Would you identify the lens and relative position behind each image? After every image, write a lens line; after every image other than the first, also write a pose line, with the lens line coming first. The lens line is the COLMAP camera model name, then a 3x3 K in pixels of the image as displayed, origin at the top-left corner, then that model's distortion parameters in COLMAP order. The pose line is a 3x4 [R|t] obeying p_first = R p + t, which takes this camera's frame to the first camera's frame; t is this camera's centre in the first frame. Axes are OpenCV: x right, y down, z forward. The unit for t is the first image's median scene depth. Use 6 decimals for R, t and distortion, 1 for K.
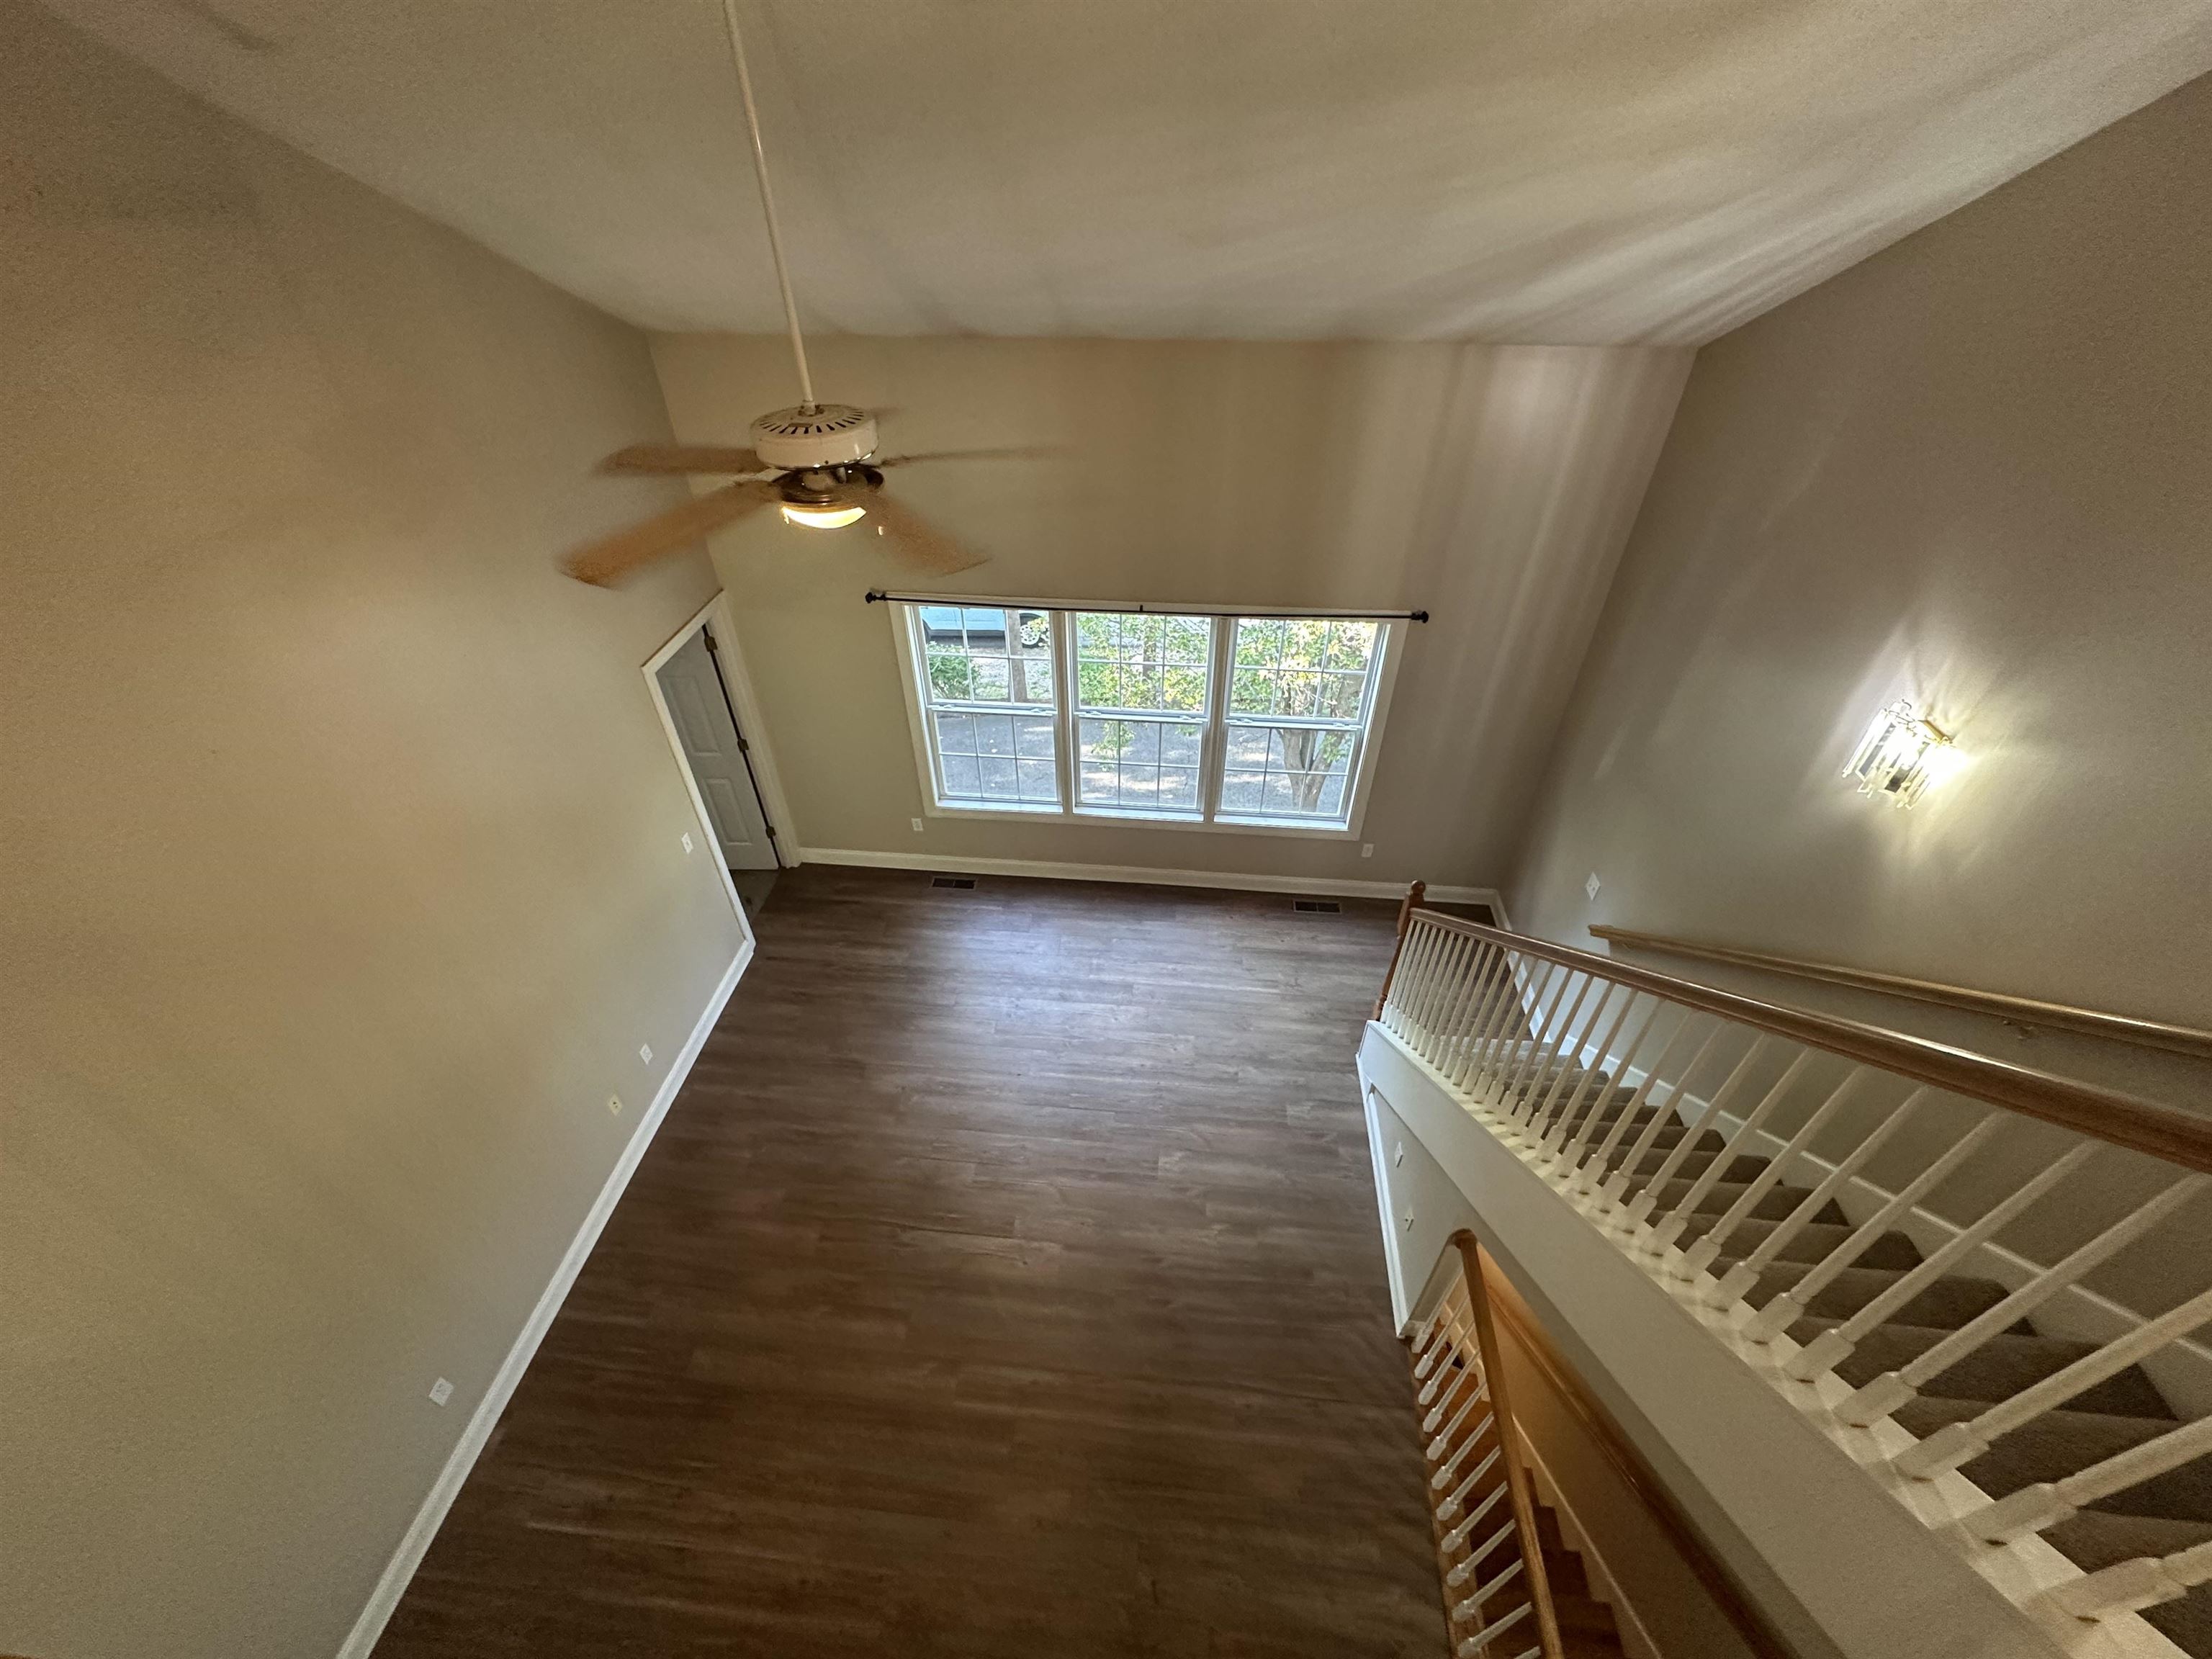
lens RADIAL K [[889.1, 0, 1106.3], [0, 889.1, 829.0], [0, 0, 1]] dist [0.000884, 0.000227]
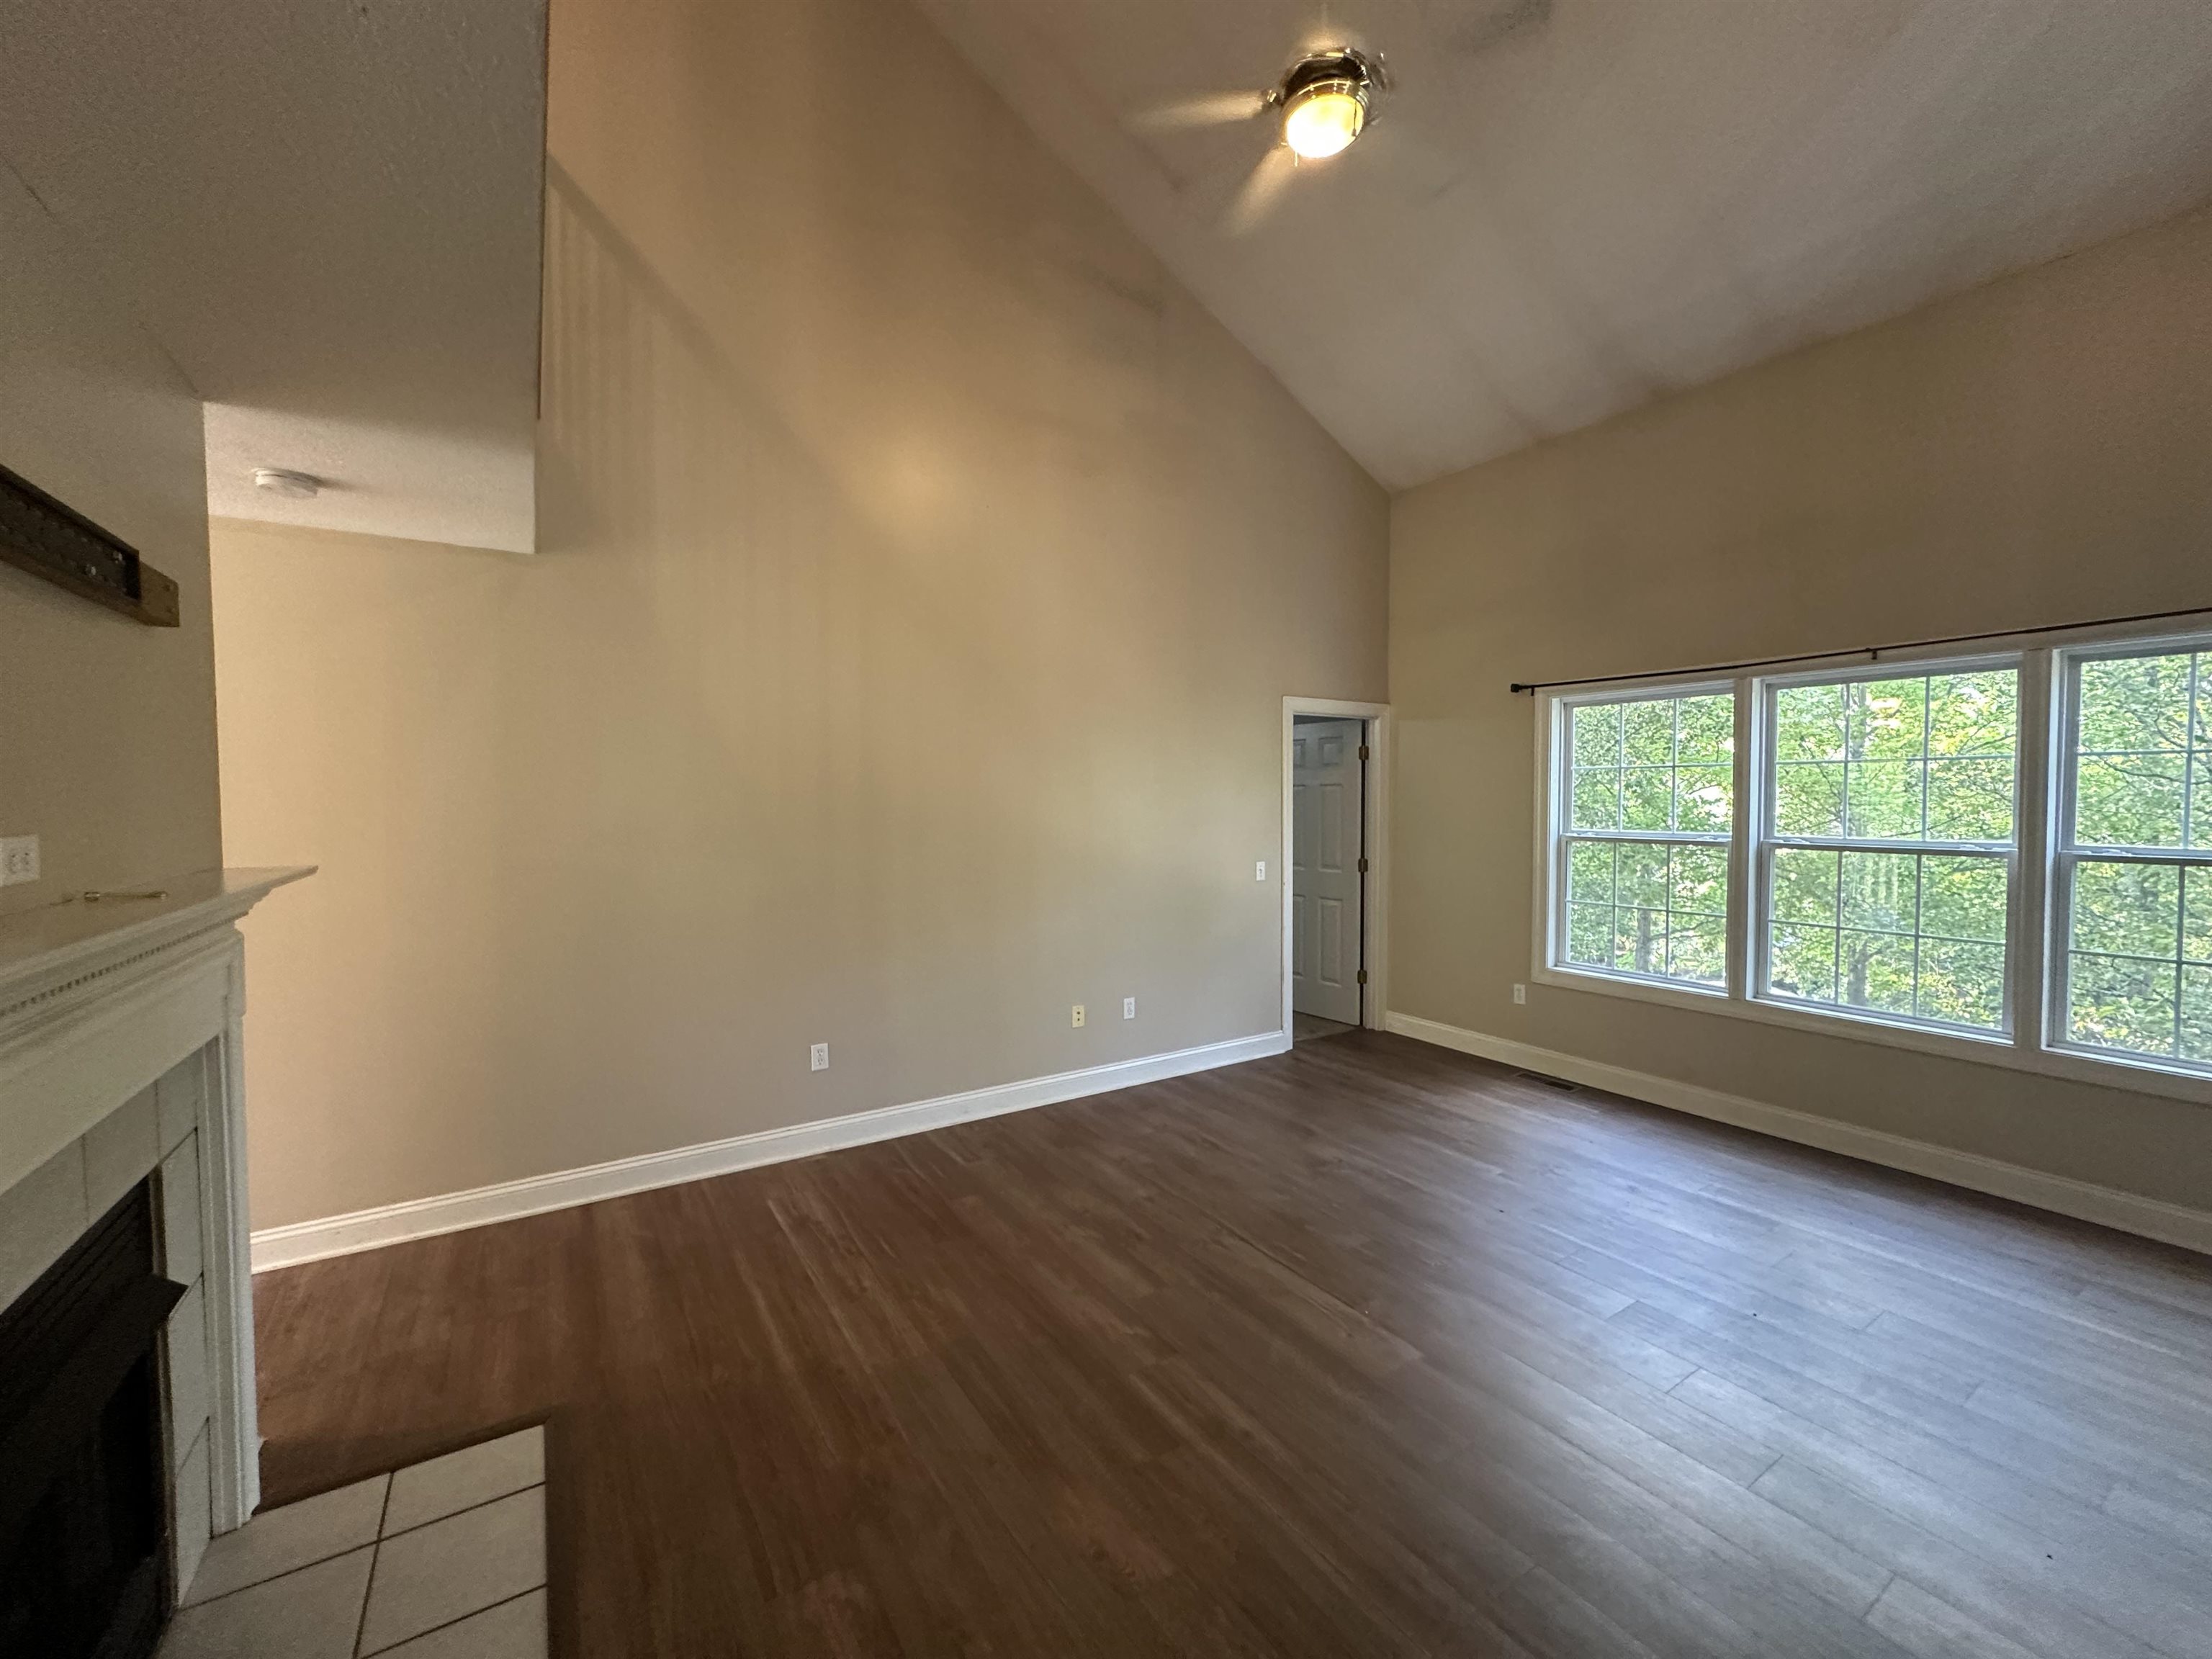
lens RADIAL K [[889.1, 0, 1105.8], [0, 889.1, 827.8], [0, 0, 1]] dist [0.000884, 0.000227]
pose [[0.625197, 0.032721, -0.779780, 0.221612], [-0.494754, 0.789334, -0.363553, 0.446050], [0.603611, 0.613092, 0.509678, 0.340395]]
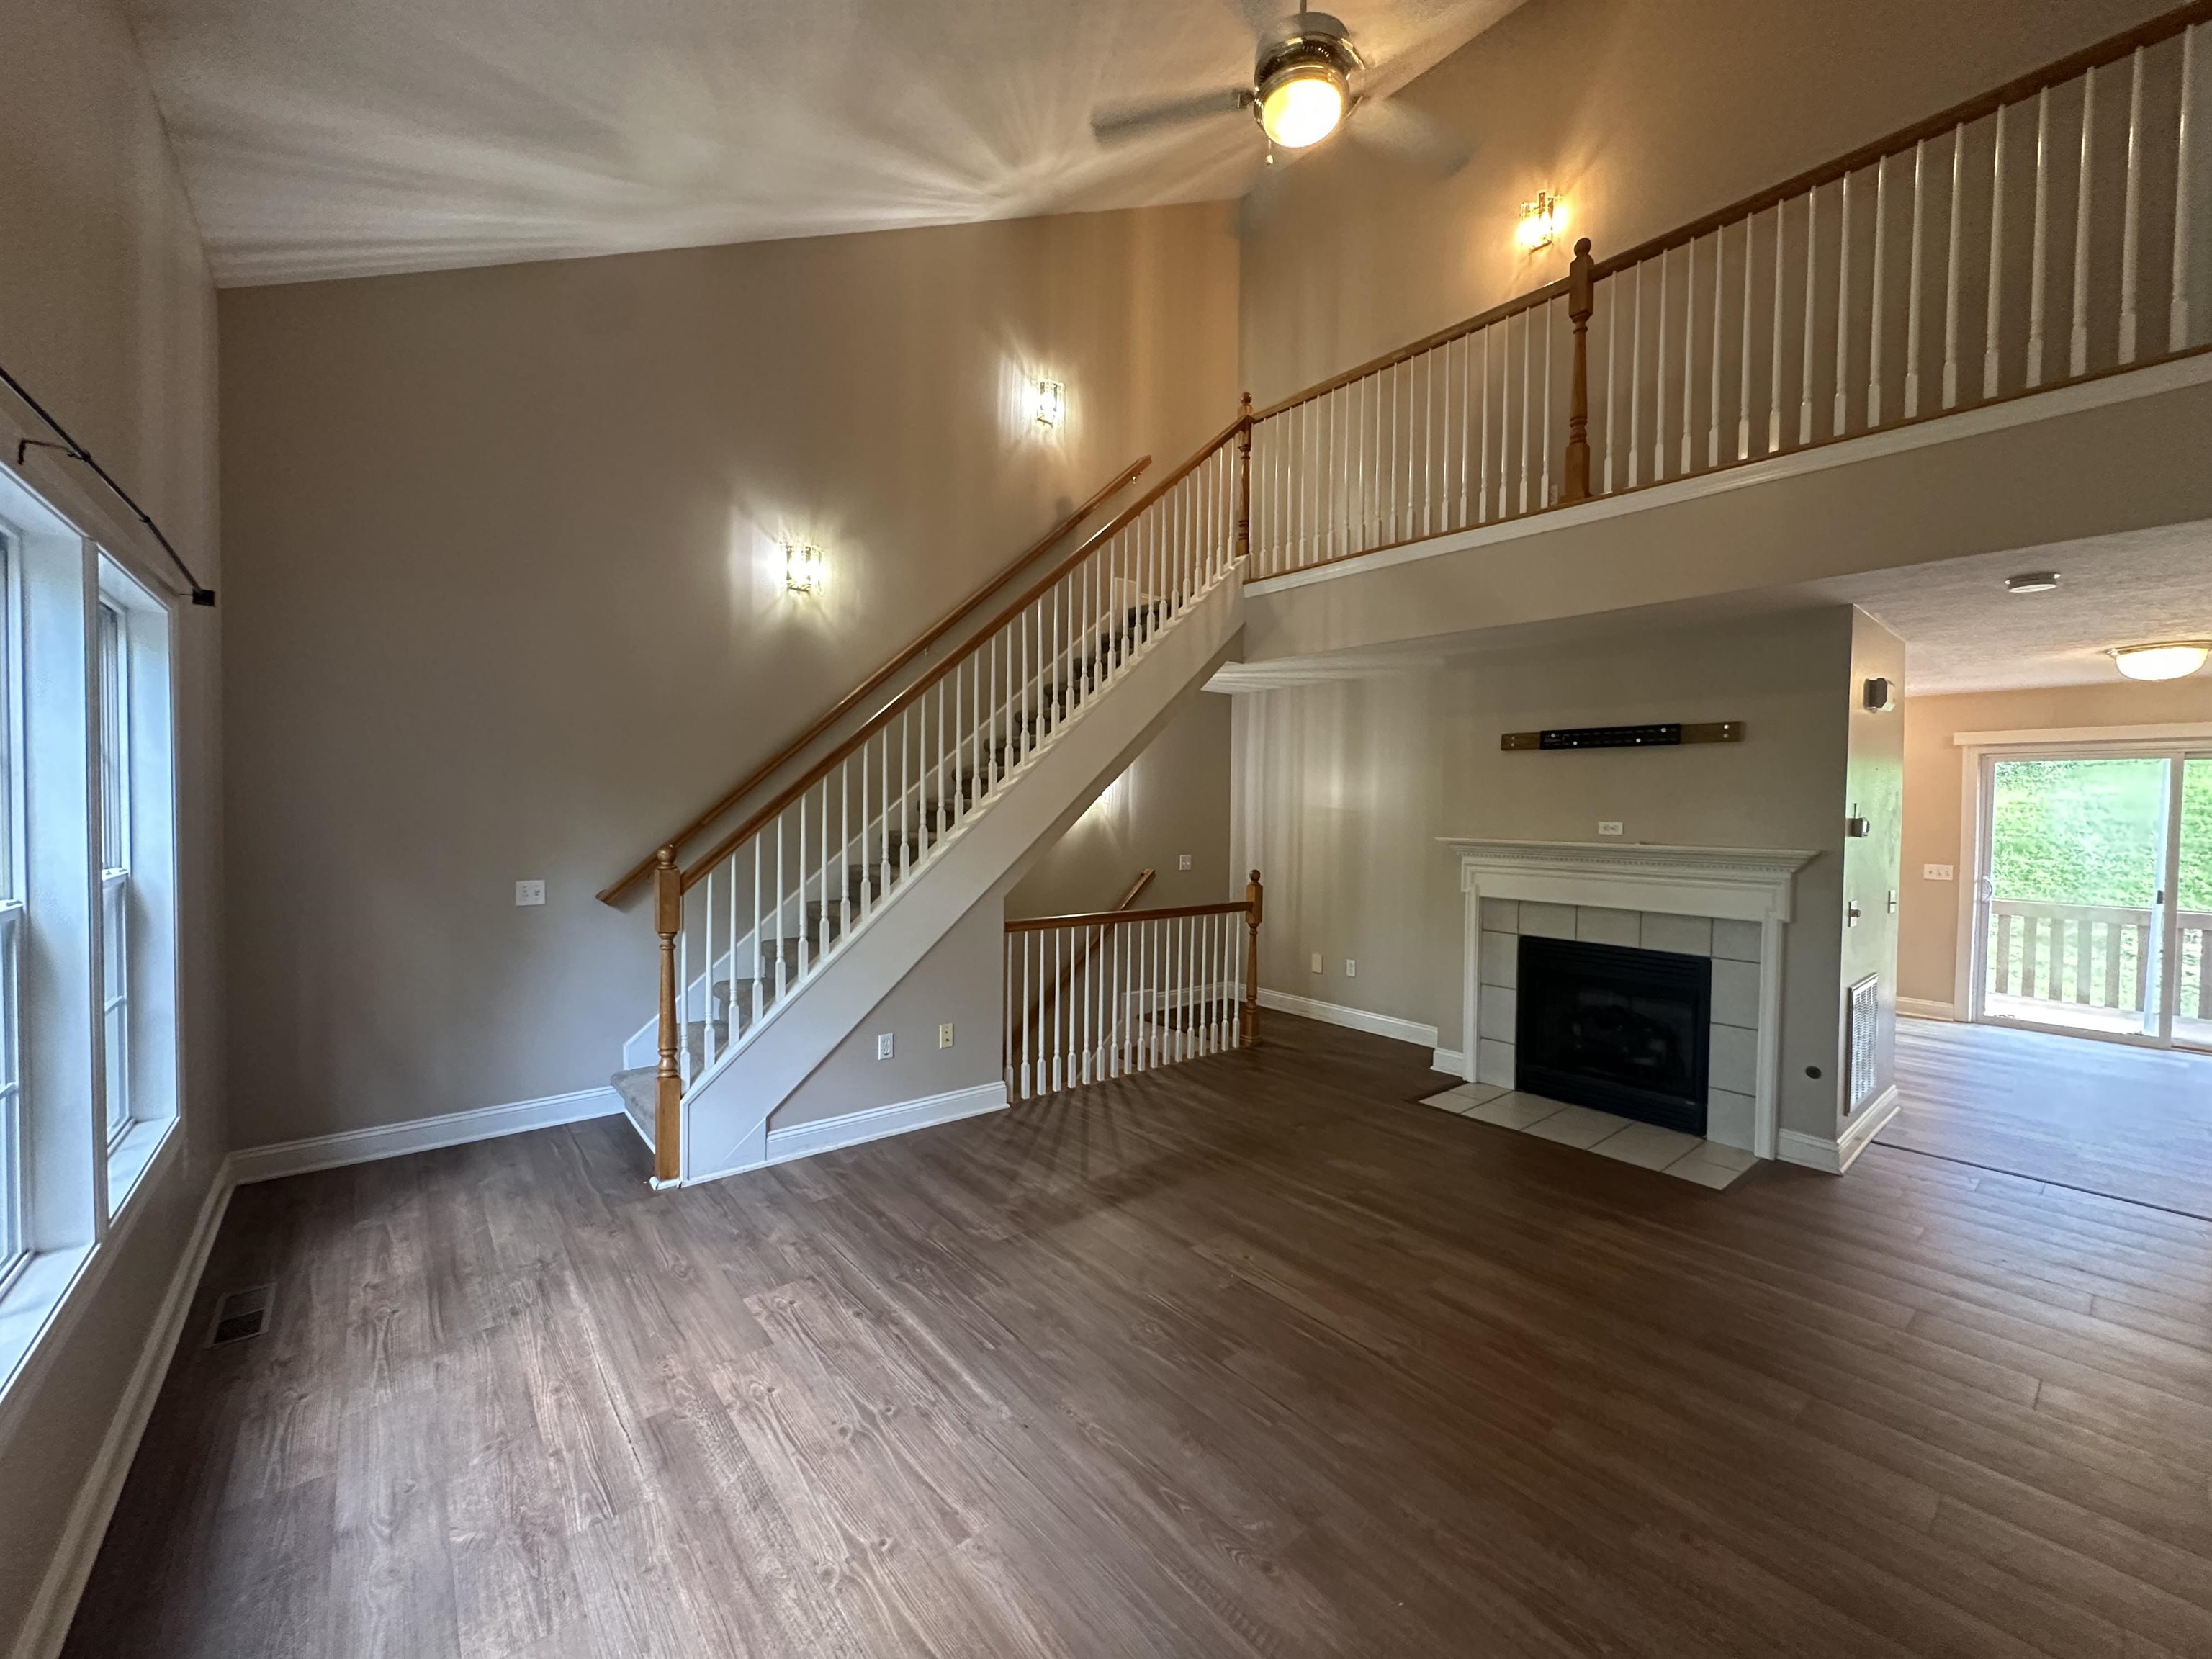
lens RADIAL K [[889.1, 0, 1104.0], [0, 889.1, 823.7], [0, 0, 1]] dist [0.000884, 0.000227]
pose [[-0.707780, -0.019081, 0.706175, -0.436060], [0.440352, 0.769744, 0.462152, -0.134198], [-0.552392, 0.638067, -0.536407, 1.055158]]
